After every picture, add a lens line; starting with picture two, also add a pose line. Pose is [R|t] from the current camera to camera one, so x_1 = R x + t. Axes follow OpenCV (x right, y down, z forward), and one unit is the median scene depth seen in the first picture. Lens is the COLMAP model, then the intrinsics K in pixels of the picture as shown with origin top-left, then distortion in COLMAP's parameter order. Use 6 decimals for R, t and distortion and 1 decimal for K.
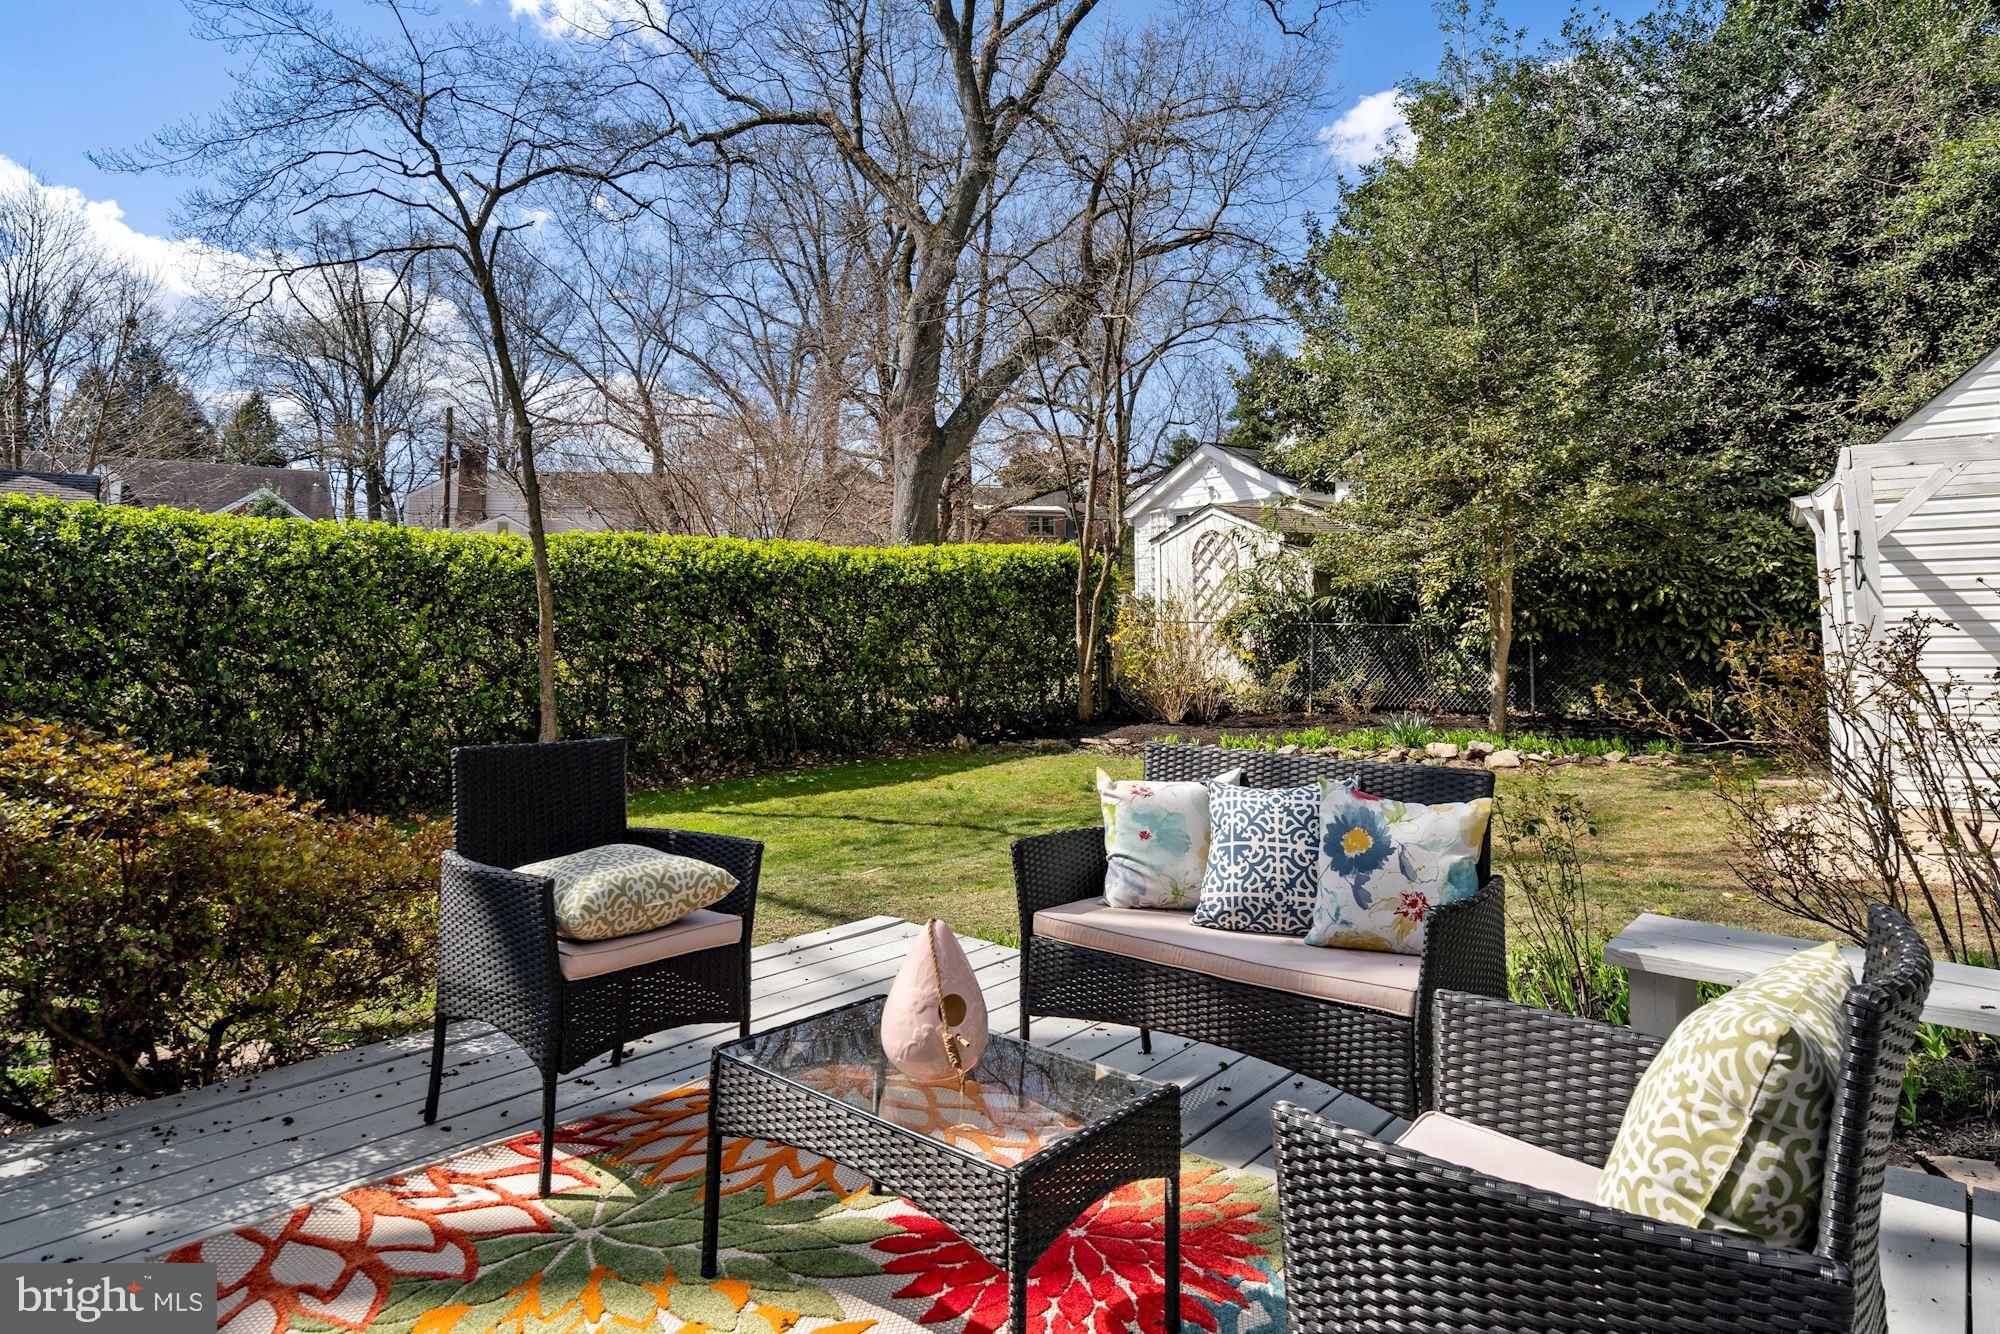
lens RADIAL K [[1164.2, 0, 1053.5], [0, 1164.2, 528.2], [0, 0, 1]] dist [0.004684, -0.001667]
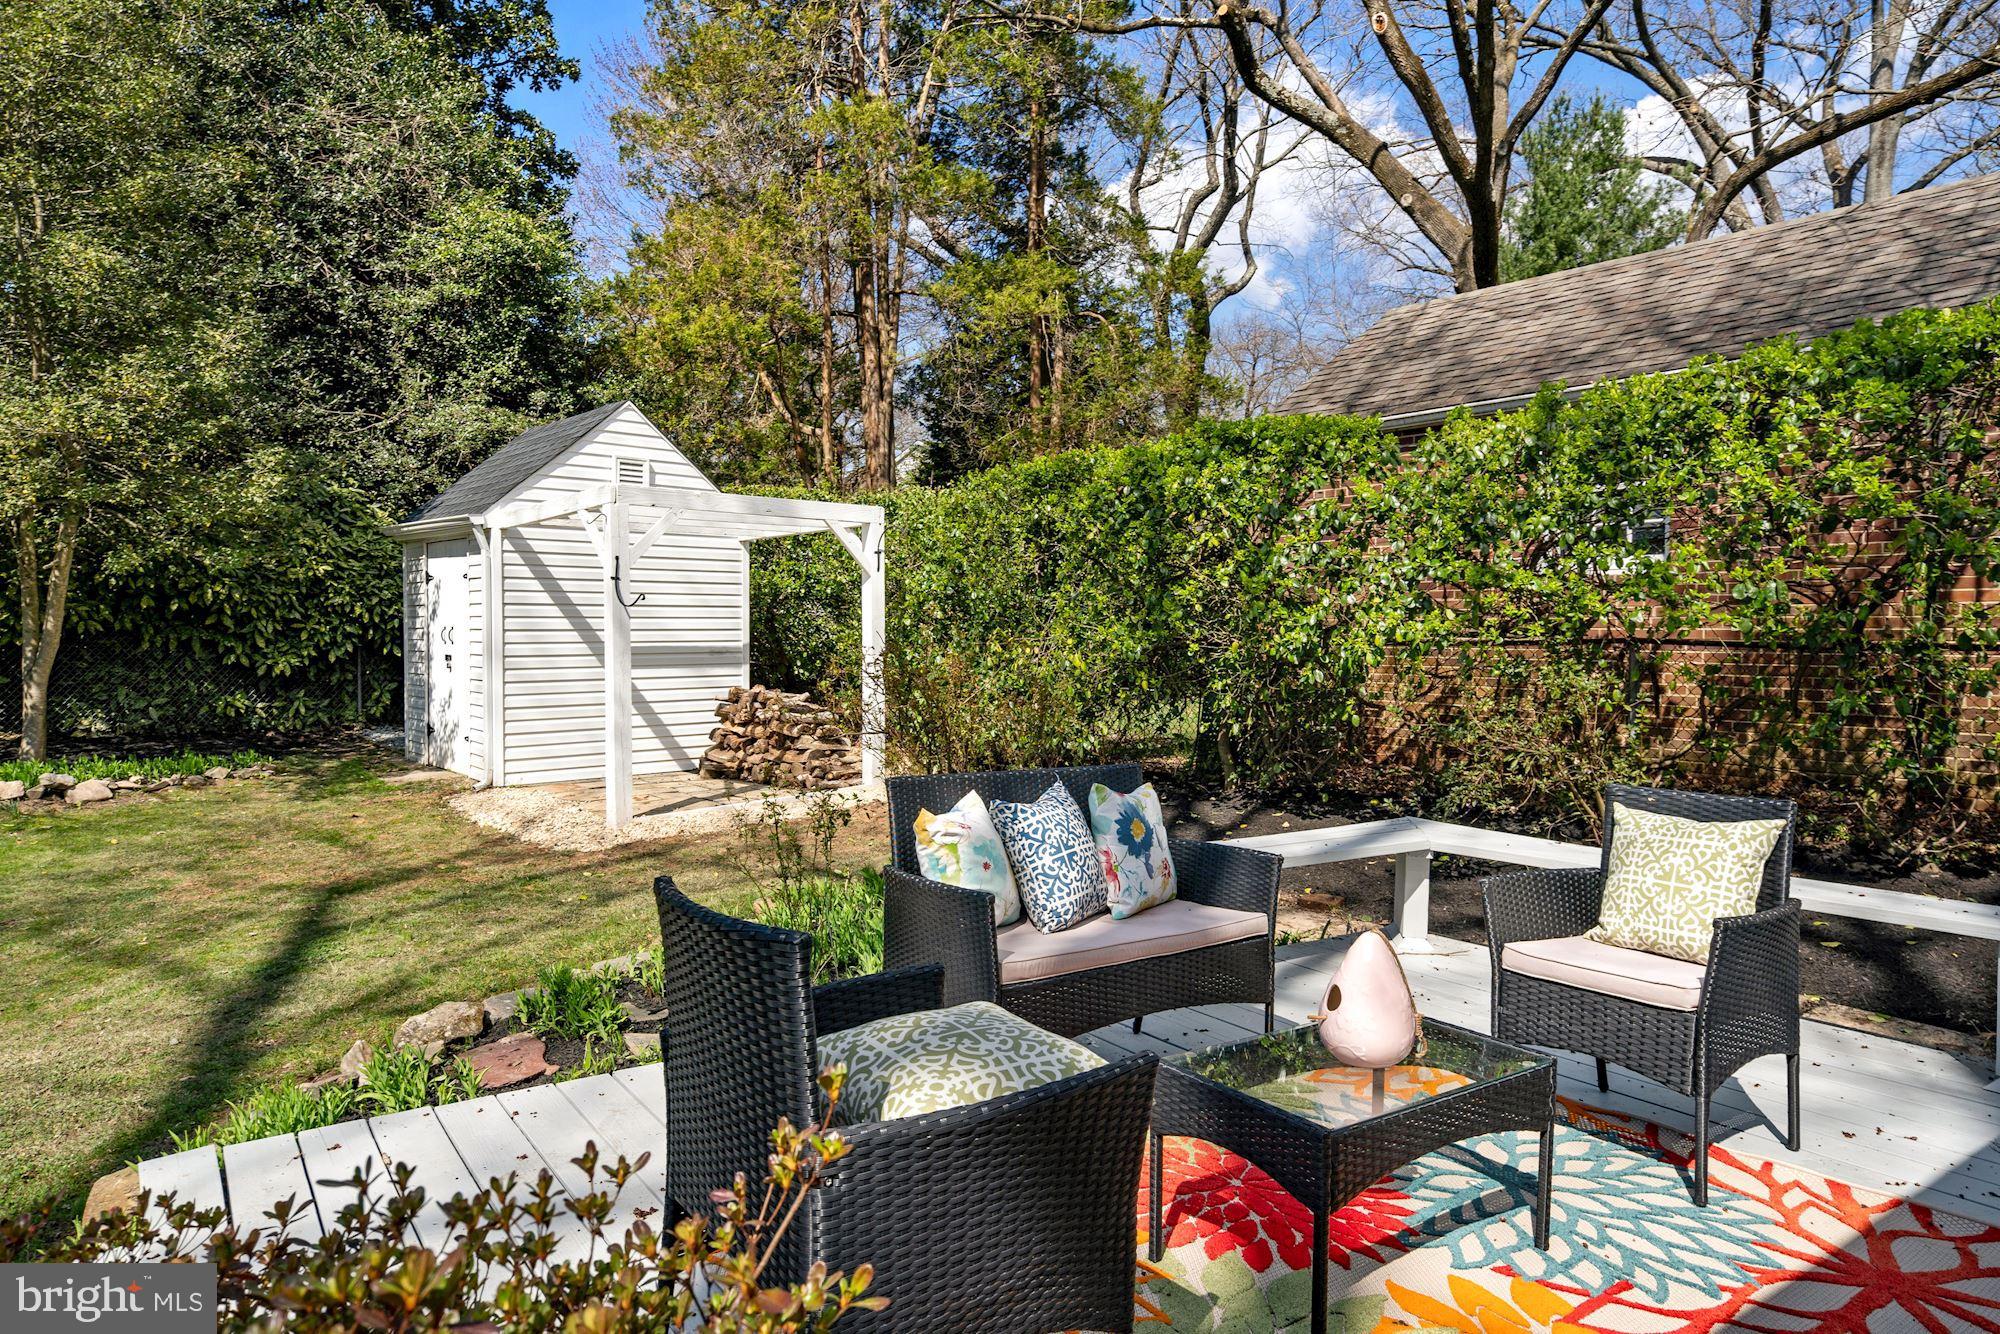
lens RADIAL K [[1164.2, 0, 999.7], [0, 1164.2, 674.3], [0, 0, 1]] dist [0.004684, -0.001667]
pose [[0.276316, -0.031603, 0.960547, -0.188443], [-0.093519, 0.993832, 0.059600, 0.007502], [-0.956506, -0.106298, 0.271656, 0.154696]]
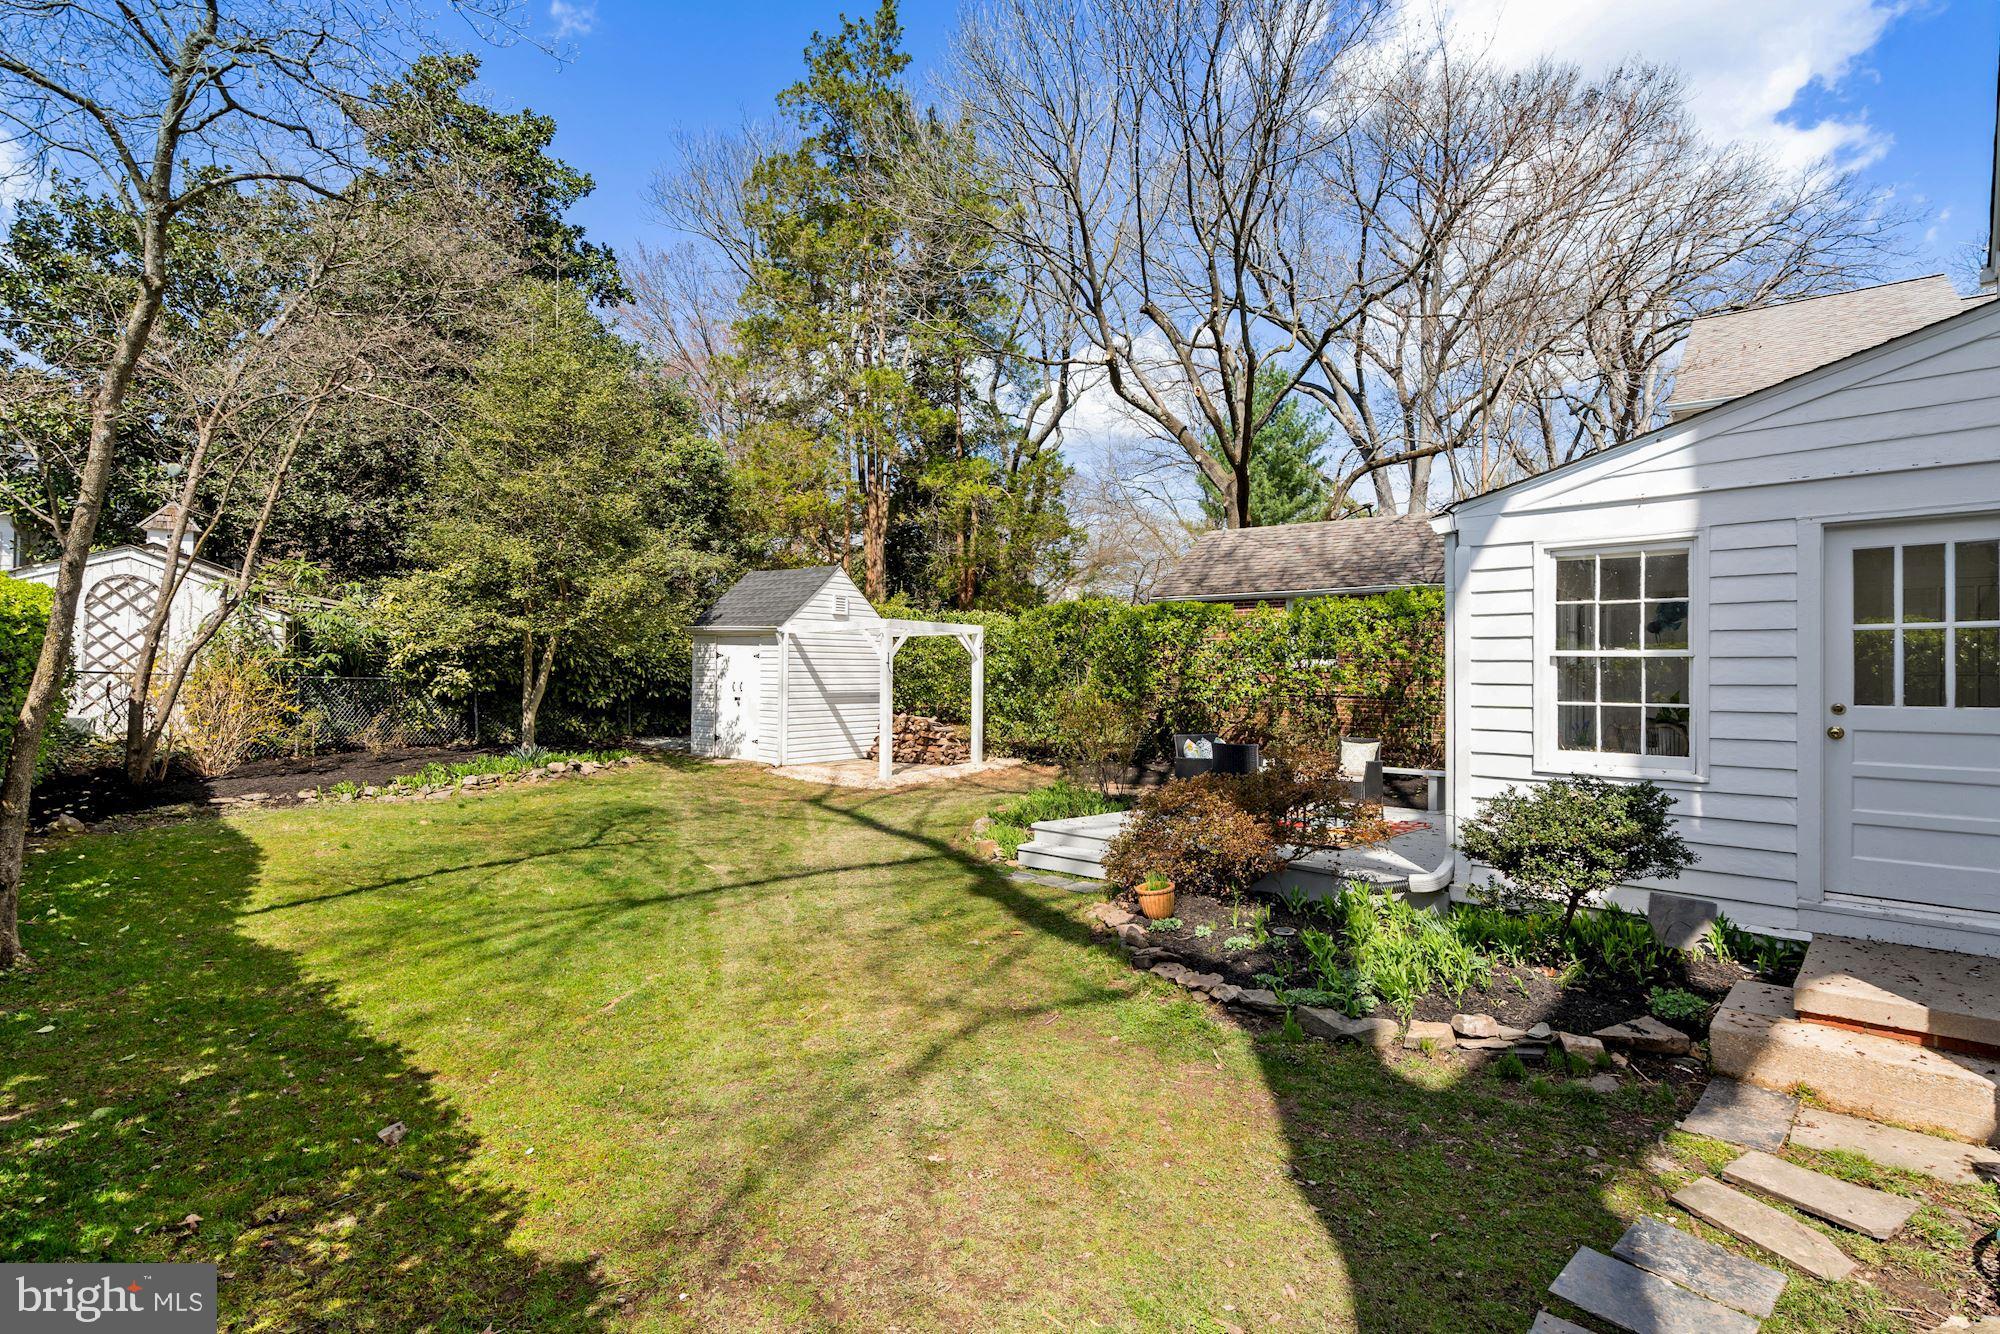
lens RADIAL K [[906.5, 0, 996.1], [0, 906.5, 672.4], [0, 0, 1]] dist [-0.022096, -0.000054]
pose [[0.091728, 0.007047, 0.995759, -0.673473], [-0.103428, 0.994634, 0.002489, 0.008292], [-0.990398, -0.103218, 0.091965, 0.308089]]
